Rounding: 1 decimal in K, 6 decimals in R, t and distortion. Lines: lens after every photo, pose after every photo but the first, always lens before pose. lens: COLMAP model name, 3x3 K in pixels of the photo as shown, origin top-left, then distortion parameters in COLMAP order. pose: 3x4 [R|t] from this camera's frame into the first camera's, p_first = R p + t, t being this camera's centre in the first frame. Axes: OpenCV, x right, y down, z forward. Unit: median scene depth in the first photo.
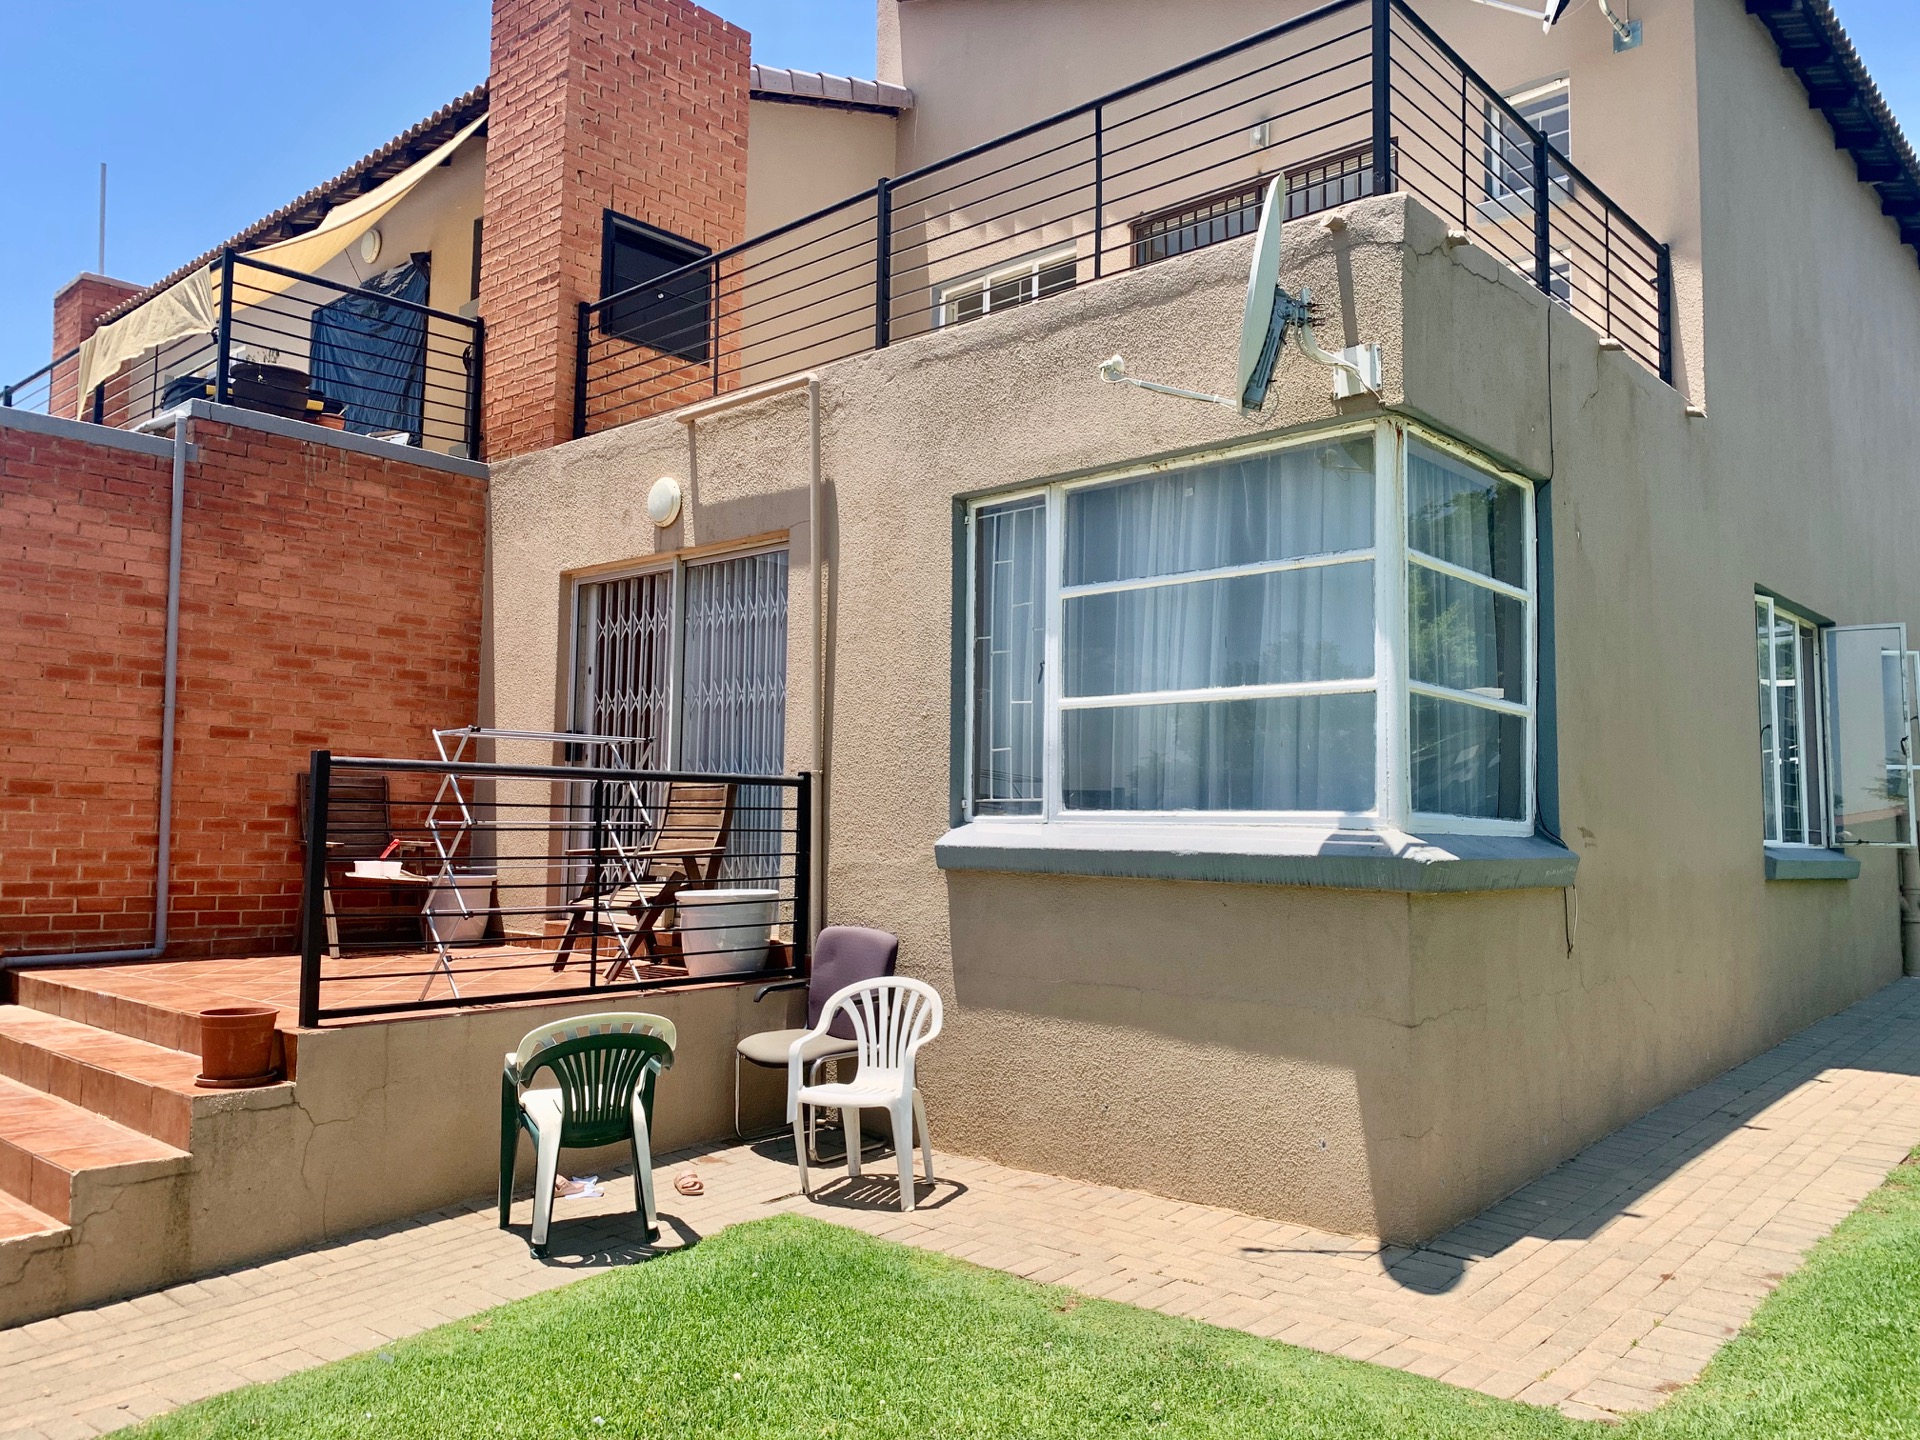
lens RADIAL K [[1454.5, 0, 964.8], [0, 1454.5, 721.0], [0, 0, 1]] dist [0.058218, -0.084910]
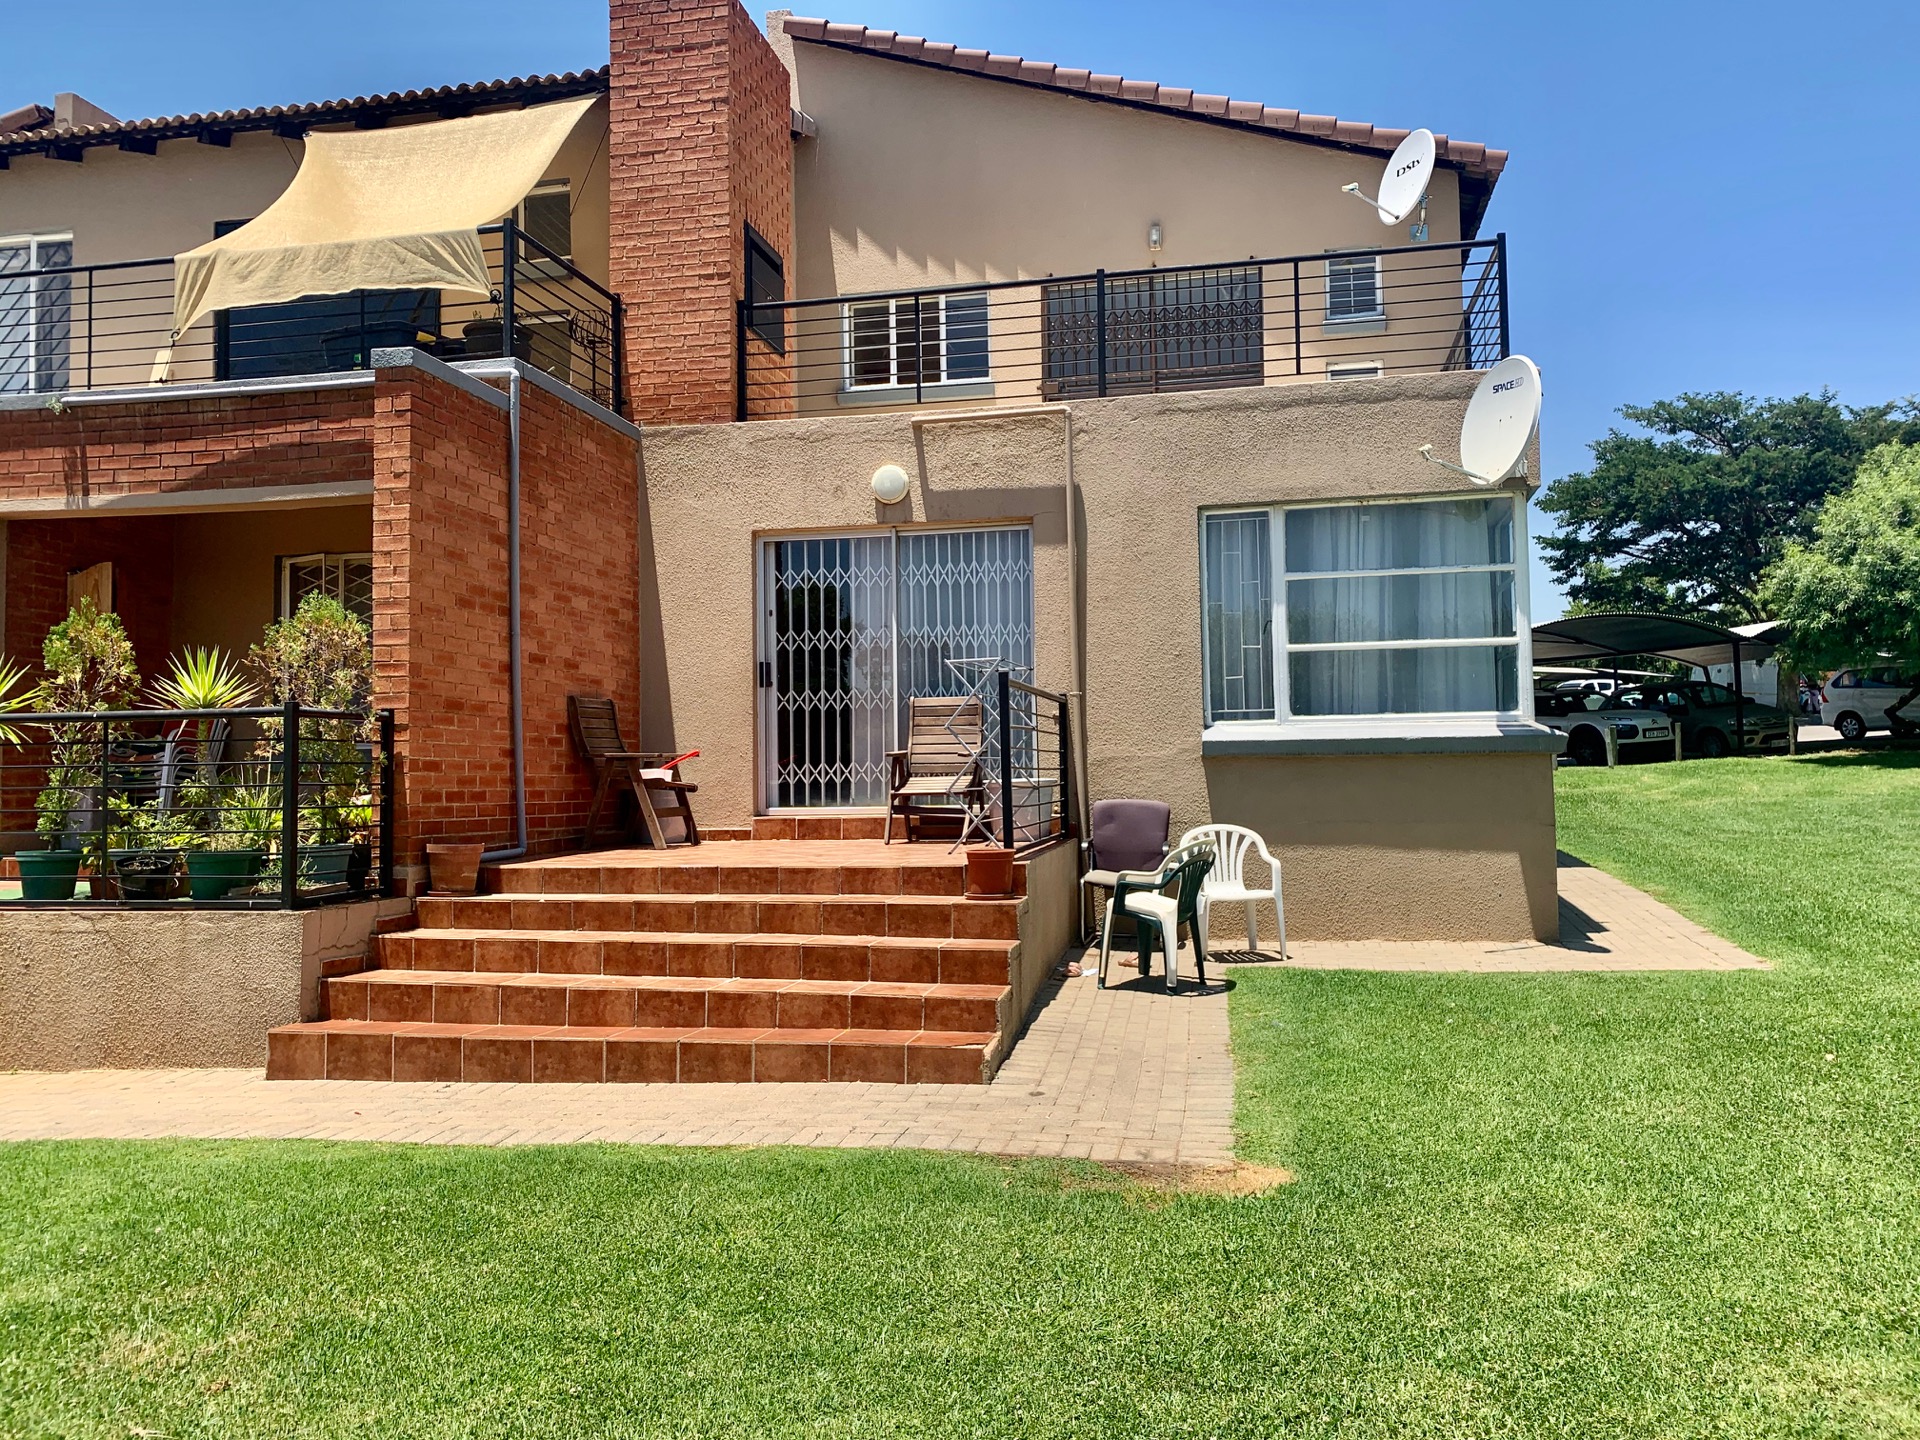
lens RADIAL K [[1476.0, 0, 960.0], [0, 1476.0, 720.0], [0, 0, 1]] dist [0.094327, -0.171159]
pose [[0.863837, -0.005008, 0.503746, -0.922155], [-0.011670, 0.999483, 0.029948, 0.019473], [-0.503636, -0.031749, 0.863333, -0.177821]]
